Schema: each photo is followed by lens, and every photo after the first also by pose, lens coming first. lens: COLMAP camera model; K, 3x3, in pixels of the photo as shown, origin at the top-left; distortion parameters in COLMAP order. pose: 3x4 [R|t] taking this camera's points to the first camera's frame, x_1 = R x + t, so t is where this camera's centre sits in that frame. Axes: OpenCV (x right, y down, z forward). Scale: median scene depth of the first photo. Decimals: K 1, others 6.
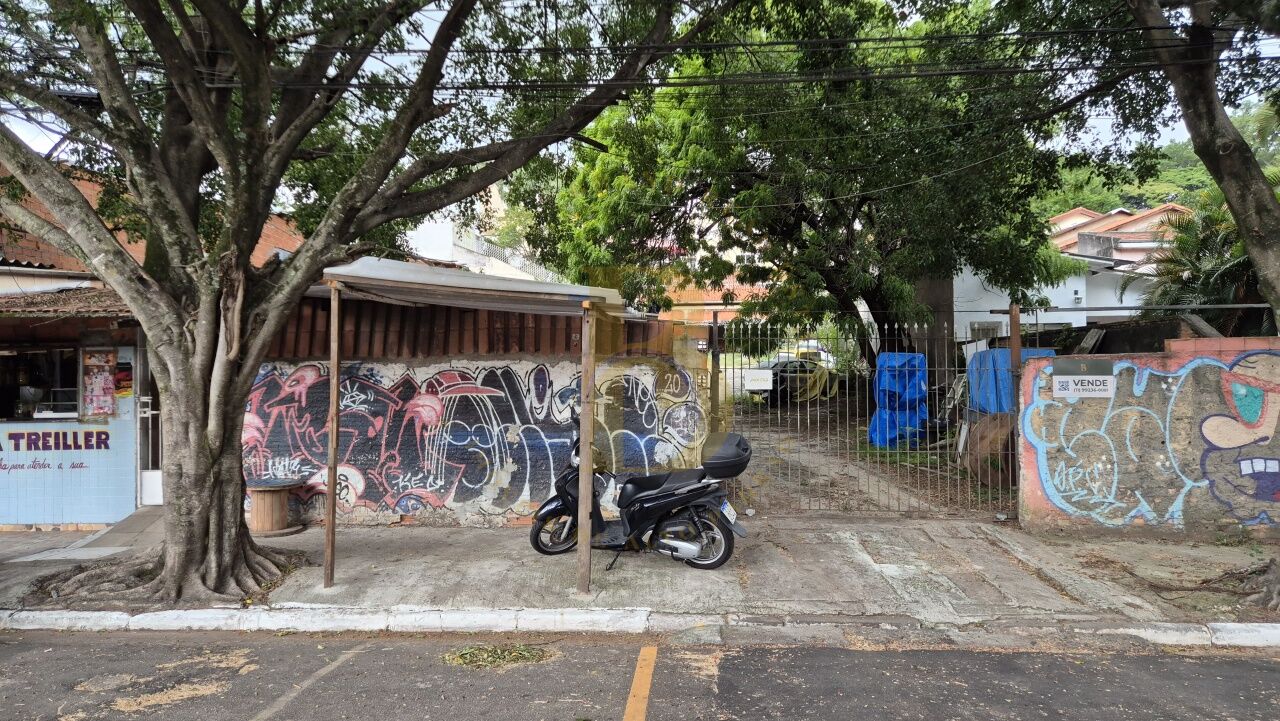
lens RADIAL K [[872.5, 0, 640.0], [0, 872.5, 360.5], [0, 0, 1]] dist [0.081249, -0.080831]
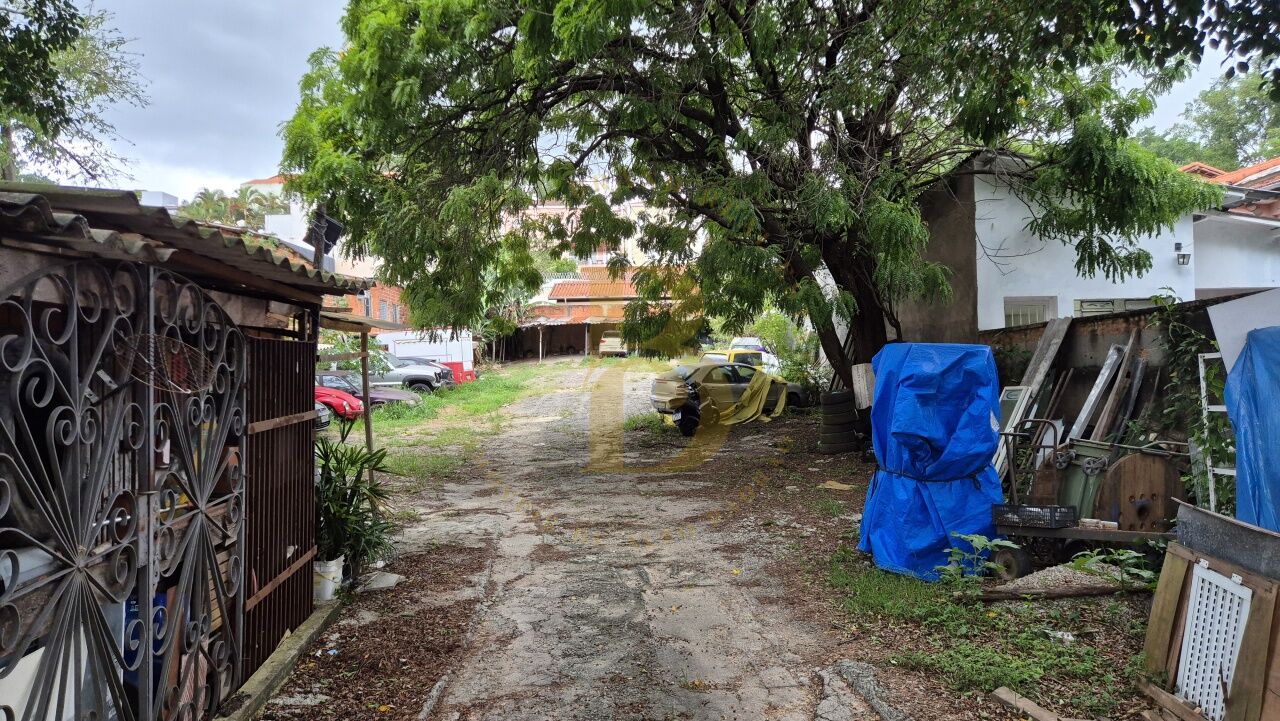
lens RADIAL K [[872.5, 0, 640.0], [0, 872.5, 360.5], [0, 0, 1]] dist [0.081249, -0.080831]
pose [[0.998241, -0.004463, 0.059121, 0.234483], [0.004855, 0.999967, -0.006491, 0.004583], [-0.059090, 0.006767, 0.998230, 1.053553]]
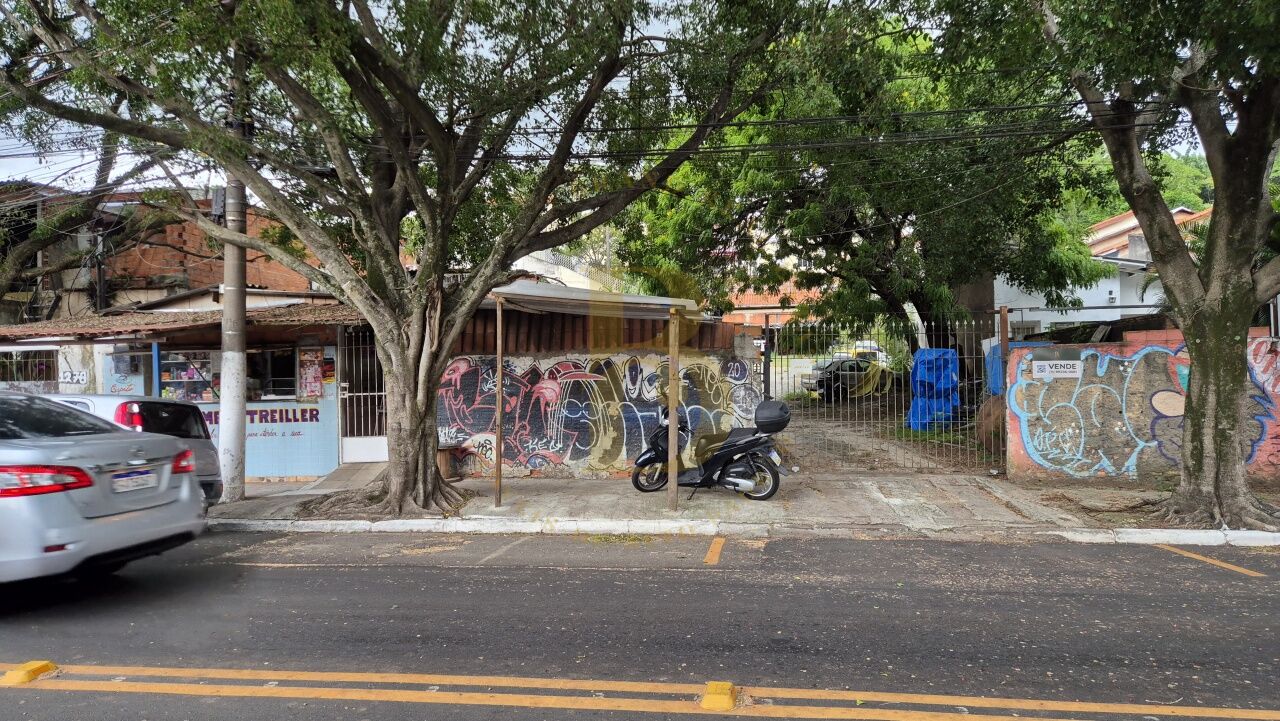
lens RADIAL K [[878.3, 0, 631.0], [0, 878.3, 359.7], [0, 0, 1]] dist [0.082960, -0.080795]
pose [[0.996713, -0.008688, -0.080544, -0.010620], [0.008138, 0.999941, -0.007152, 0.019628], [0.080601, 0.006474, 0.996725, -0.336116]]
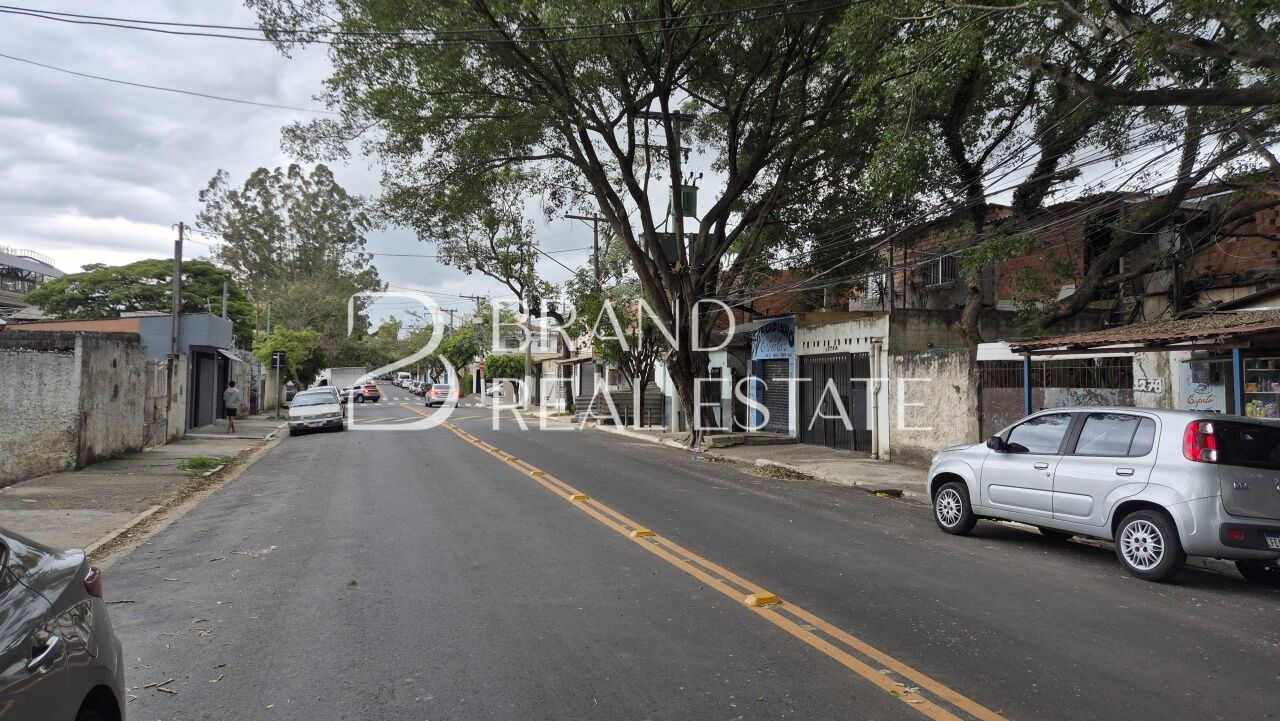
lens RADIAL K [[872.5, 0, 640.0], [0, 872.5, 360.5], [0, 0, 1]] dist [0.081249, -0.080831]
pose [[0.391458, -0.010160, -0.920140, -0.082441], [-0.004209, 0.999909, -0.012831, 0.012560], [0.920186, 0.008896, 0.391380, -0.208387]]
